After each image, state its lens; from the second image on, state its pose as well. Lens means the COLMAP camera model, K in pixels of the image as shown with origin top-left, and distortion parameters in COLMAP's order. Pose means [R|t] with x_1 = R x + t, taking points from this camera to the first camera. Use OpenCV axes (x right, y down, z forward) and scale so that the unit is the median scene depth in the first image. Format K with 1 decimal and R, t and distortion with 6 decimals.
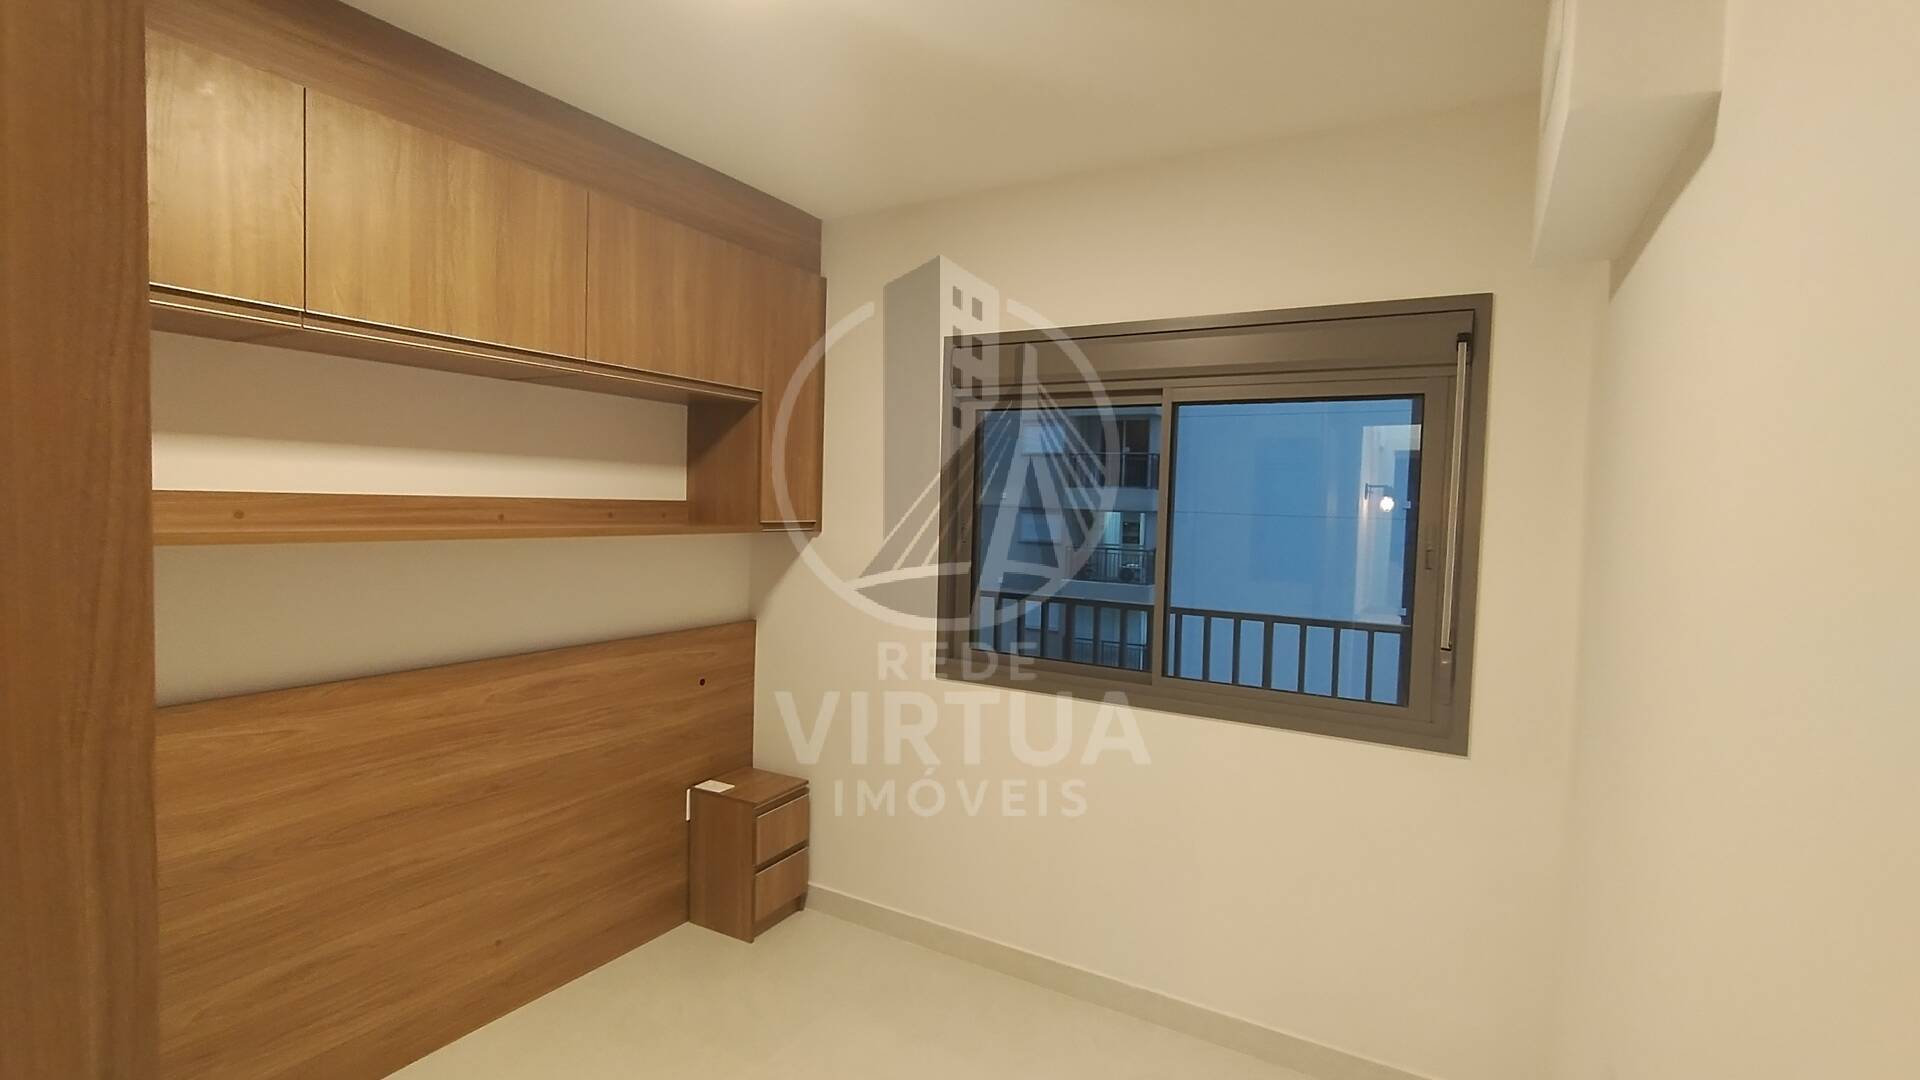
lens RADIAL K [[873.1, 0, 952.6], [0, 873.1, 533.5], [0, 0, 1]] dist [-0.011306, 0.003312]
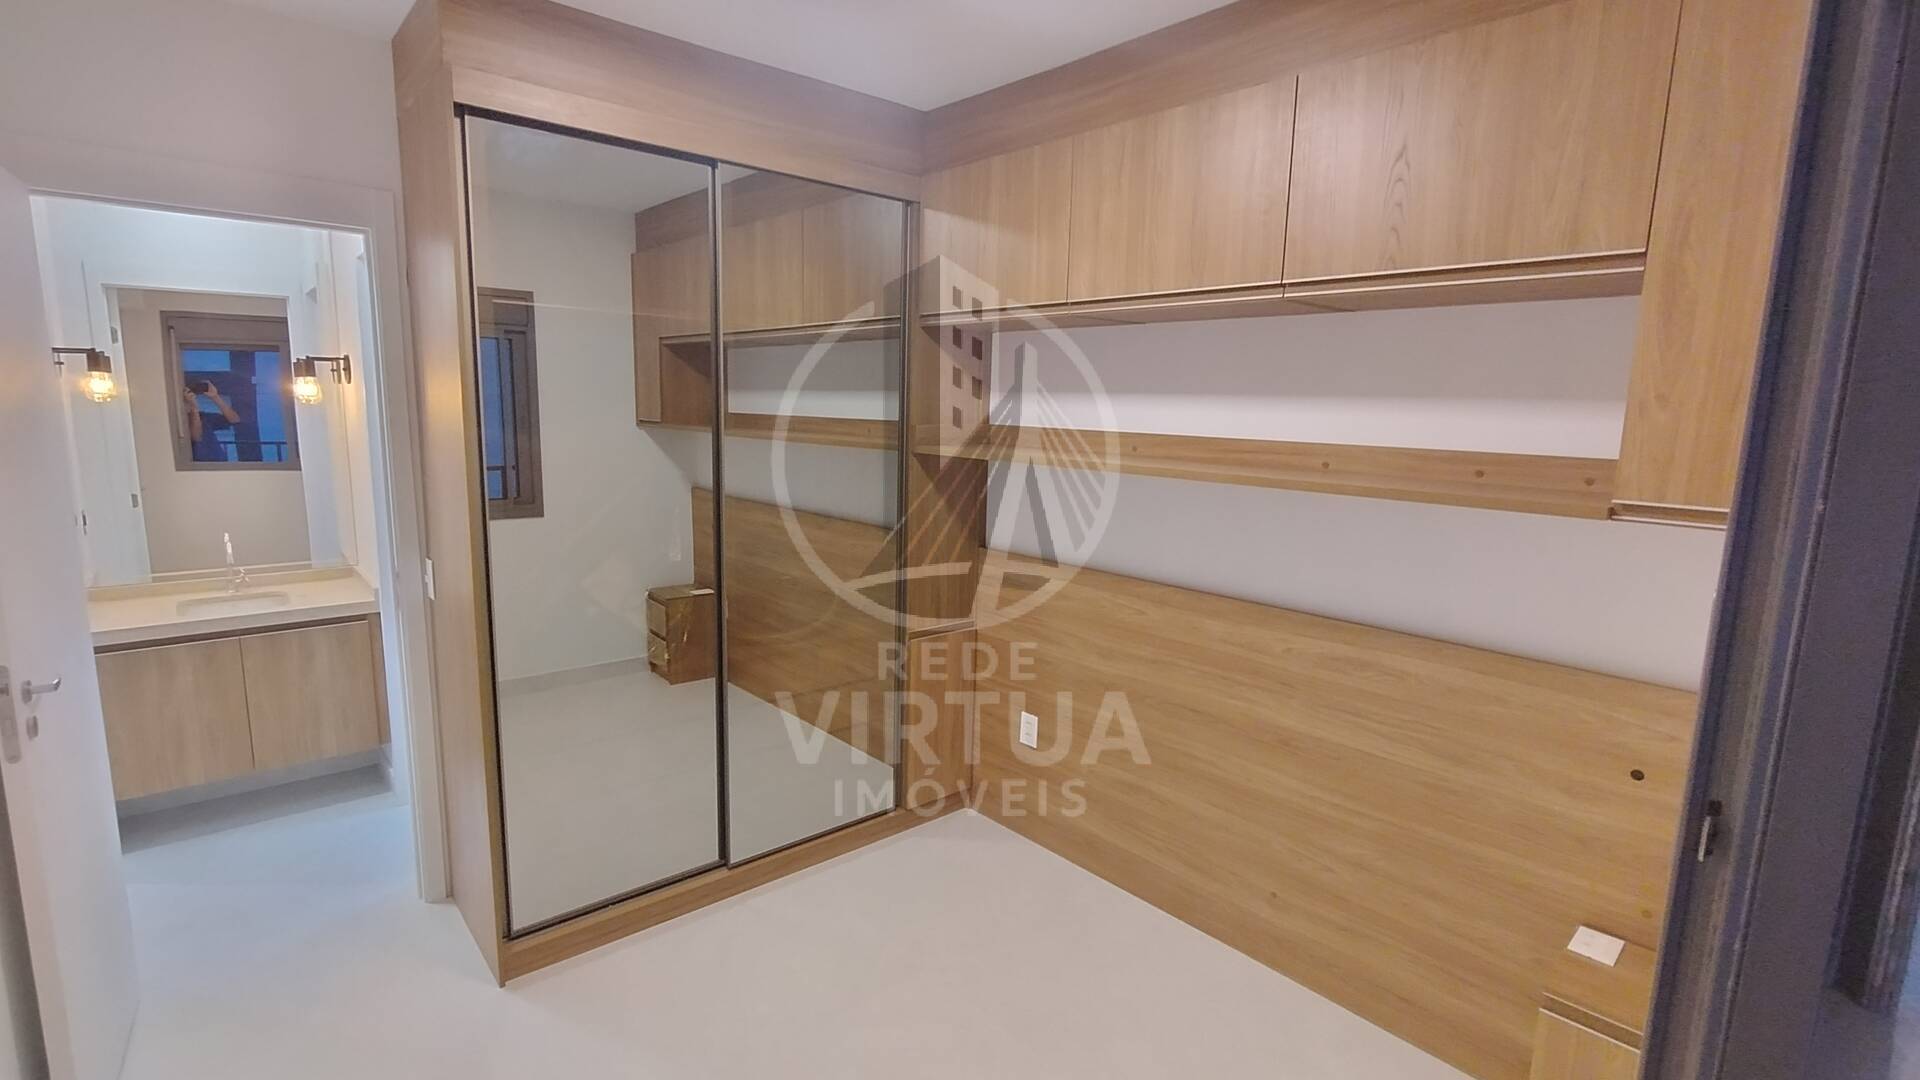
lens RADIAL K [[873.1, 0, 954.8], [0, 873.1, 543.1], [0, 0, 1]] dist [-0.011306, 0.003312]
pose [[-0.311316, 0.112847, -0.943582, 0.505357], [-0.073420, 0.987100, 0.142275, -0.041751], [0.947466, 0.113570, -0.299015, 0.948195]]
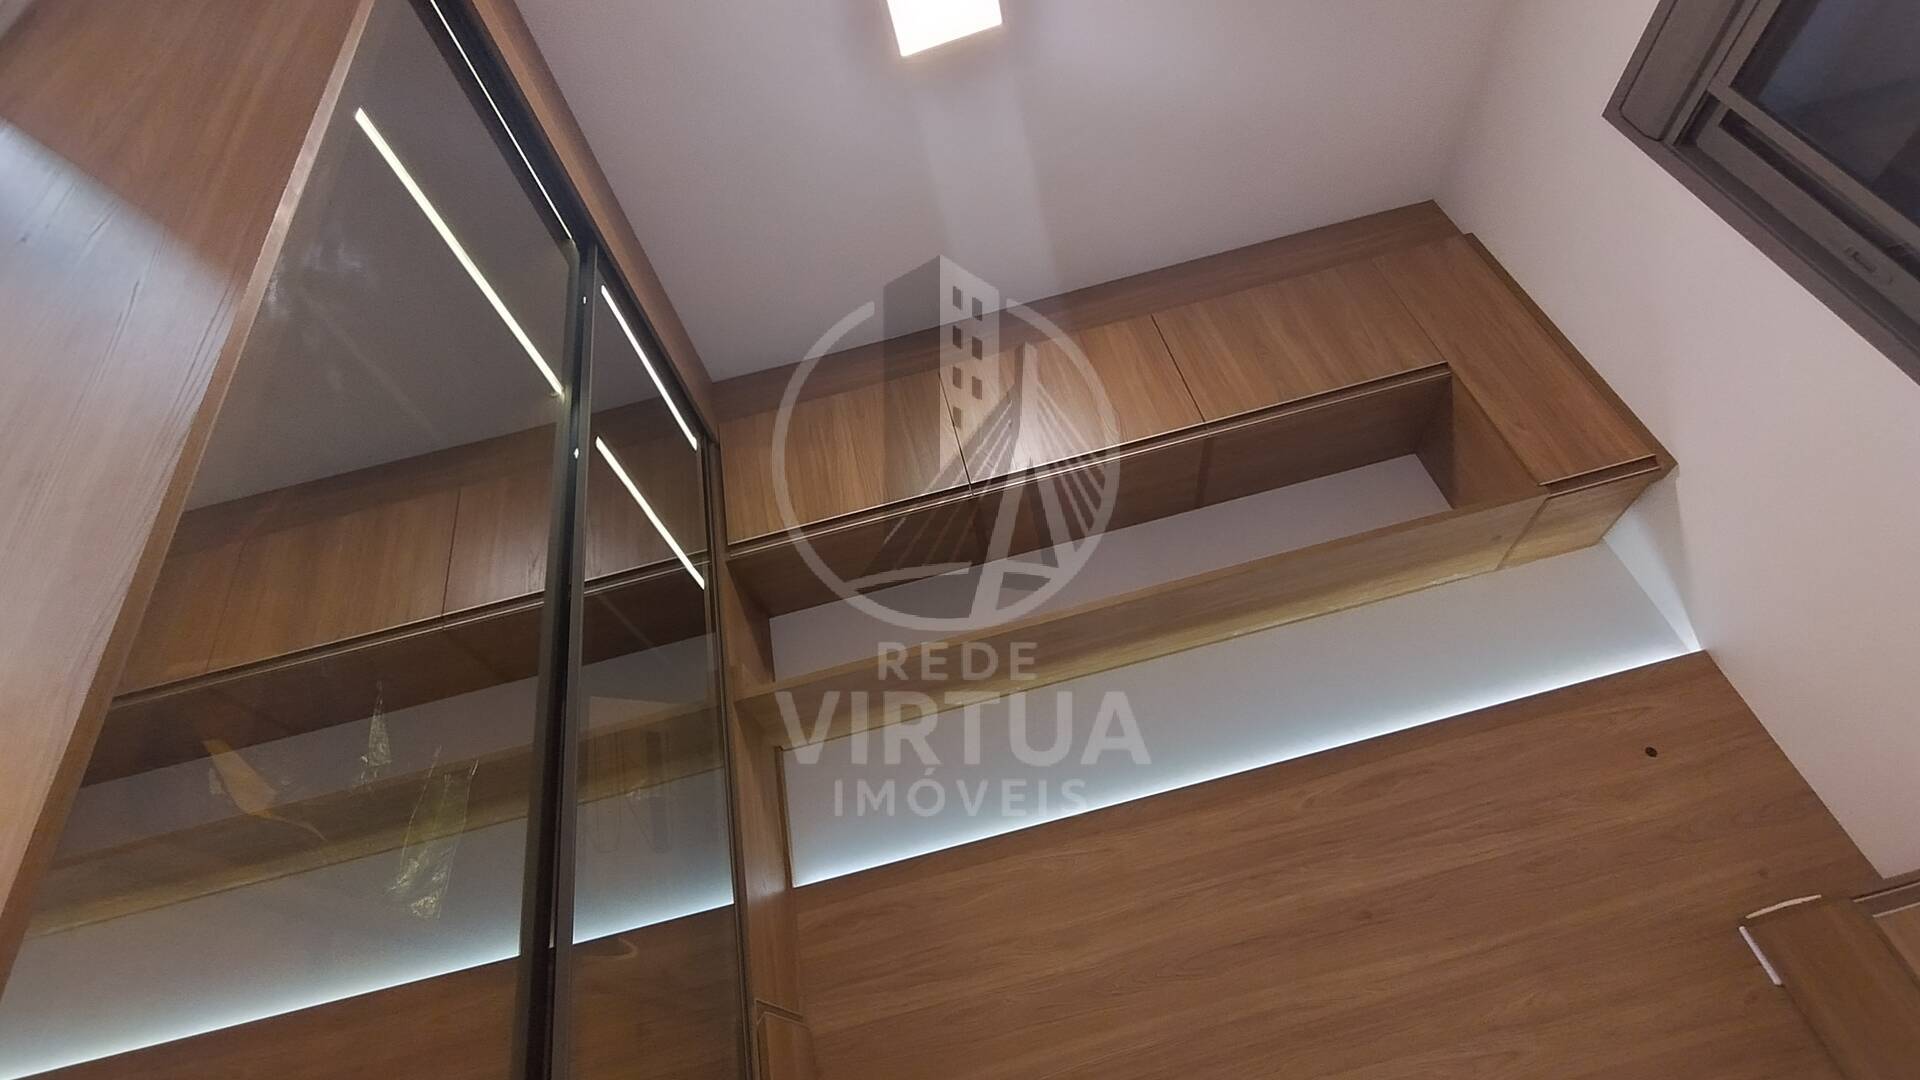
lens RADIAL K [[873.1, 0, 957.5], [0, 873.1, 552.2], [0, 0, 1]] dist [-0.011306, 0.003312]
pose [[0.372181, -0.612116, -0.697707, 0.081947], [0.185550, 0.785604, -0.590252, 0.444072], [0.909424, 0.090221, 0.405965, 0.334503]]
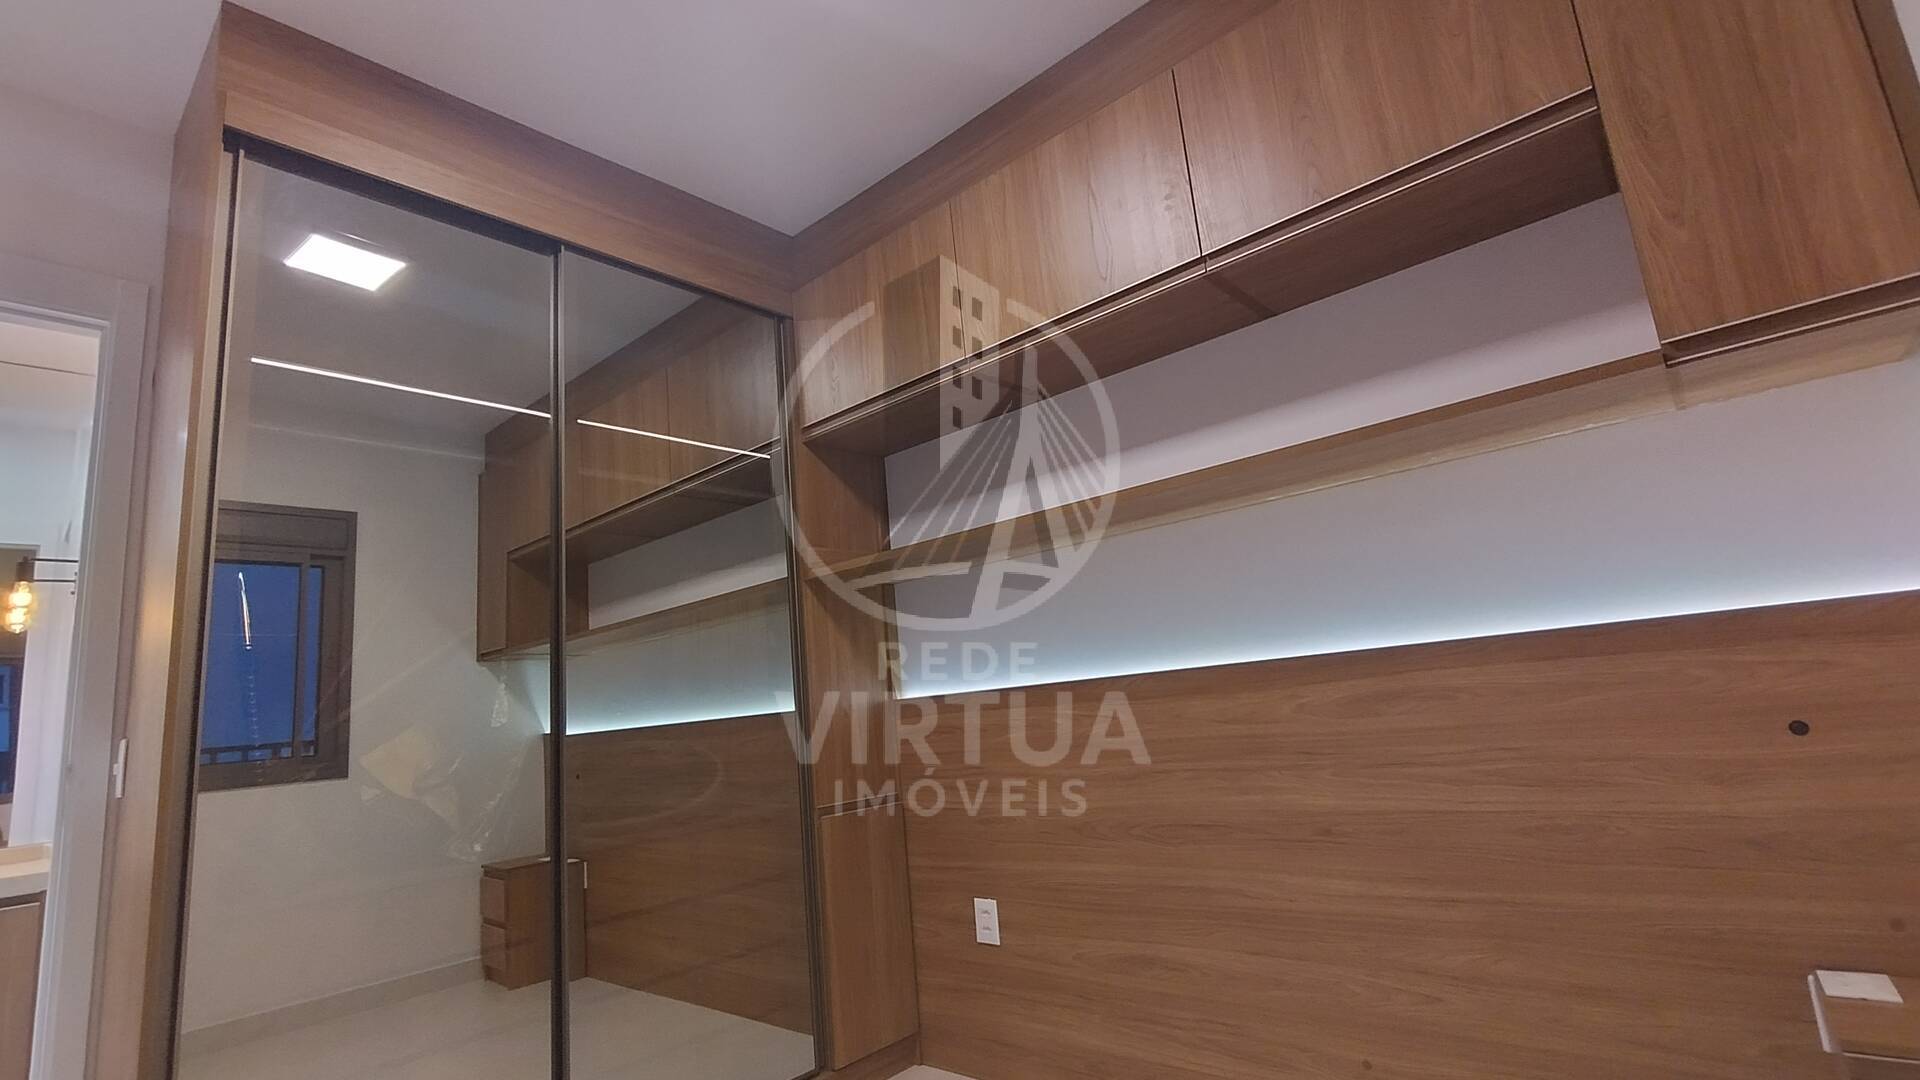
lens RADIAL K [[873.1, 0, 955.6], [0, 873.1, 547.1], [0, 0, 1]] dist [-0.011306, 0.003312]
pose [[-0.196576, -0.191495, -0.961607, 0.312556], [0.044107, 0.978022, -0.203781, 0.198589], [0.979496, -0.082472, -0.183809, 0.876309]]
